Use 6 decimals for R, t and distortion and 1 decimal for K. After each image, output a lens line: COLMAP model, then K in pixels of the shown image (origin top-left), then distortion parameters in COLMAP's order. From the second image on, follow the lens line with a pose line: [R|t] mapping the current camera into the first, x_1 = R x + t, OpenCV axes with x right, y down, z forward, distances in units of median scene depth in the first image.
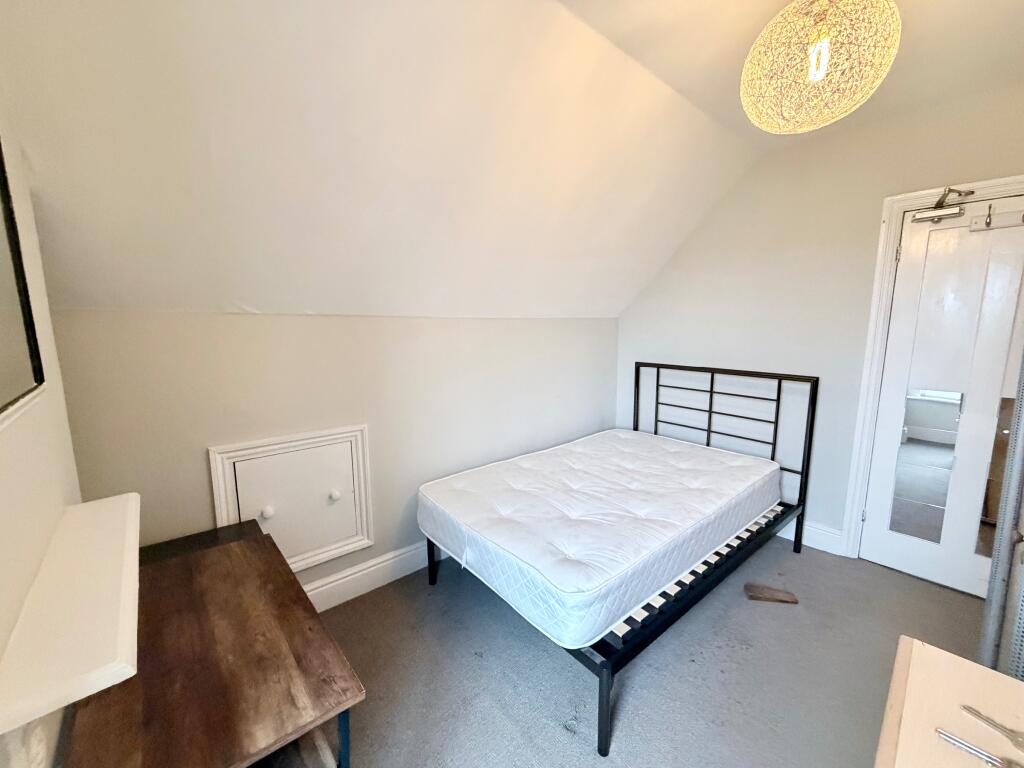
lens RADIAL K [[401.5, 0, 515.9], [0, 401.5, 380.0], [0, 0, 1]] dist [-0.002997, -0.000666]
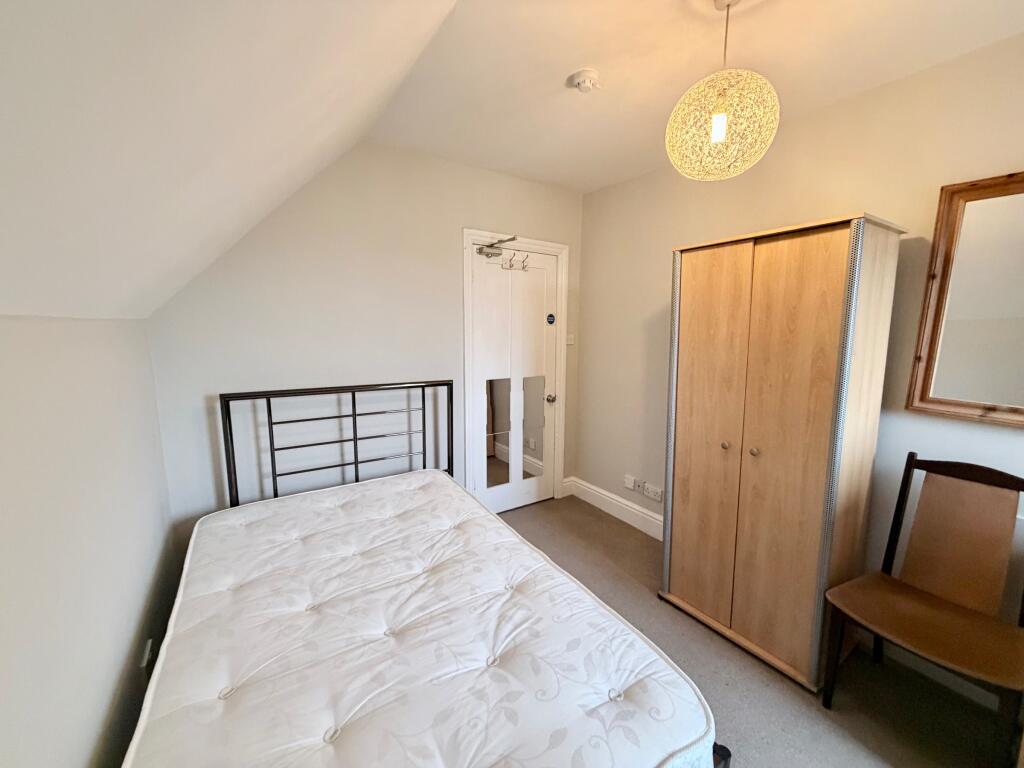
lens RADIAL K [[401.5, 0, 513.0], [0, 401.5, 380.7], [0, 0, 1]] dist [-0.002997, -0.000666]
pose [[0.151695, -0.118715, 0.981272, -0.274436], [0.133703, 0.986101, 0.098630, -0.083559], [-0.979343, 0.116238, 0.165459, 0.602192]]
